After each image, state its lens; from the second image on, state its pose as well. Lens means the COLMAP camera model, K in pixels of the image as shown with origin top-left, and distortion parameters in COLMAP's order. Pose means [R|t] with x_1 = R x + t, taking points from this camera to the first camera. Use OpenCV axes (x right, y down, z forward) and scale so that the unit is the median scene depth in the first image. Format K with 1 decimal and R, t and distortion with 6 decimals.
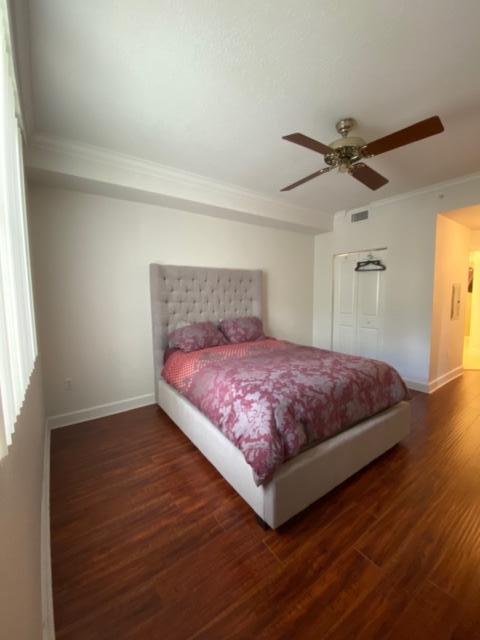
lens RADIAL K [[257.4, 0, 239.3], [0, 257.4, 316.8], [0, 0, 1]] dist [-0.003507, -0.001534]
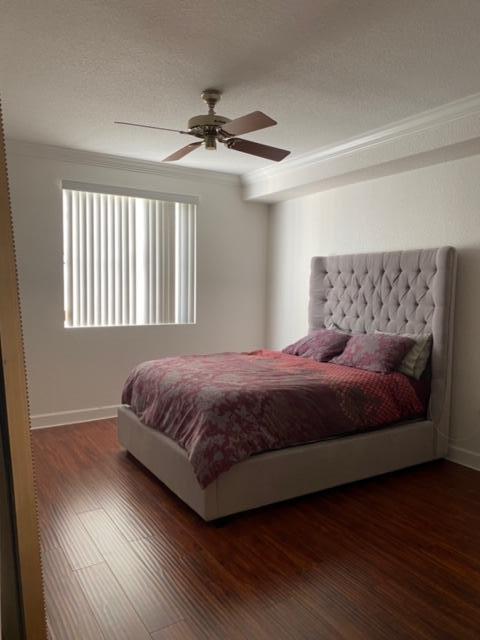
lens RADIAL K [[486.1, 0, 240.0], [0, 486.1, 320.4], [0, 0, 1]] dist [0.026221, -0.024618]
pose [[-0.050730, 0.077733, -0.995683, 1.865562], [-0.095896, 0.991981, 0.082330, -0.138207], [0.994098, 0.099658, -0.042869, 1.119678]]
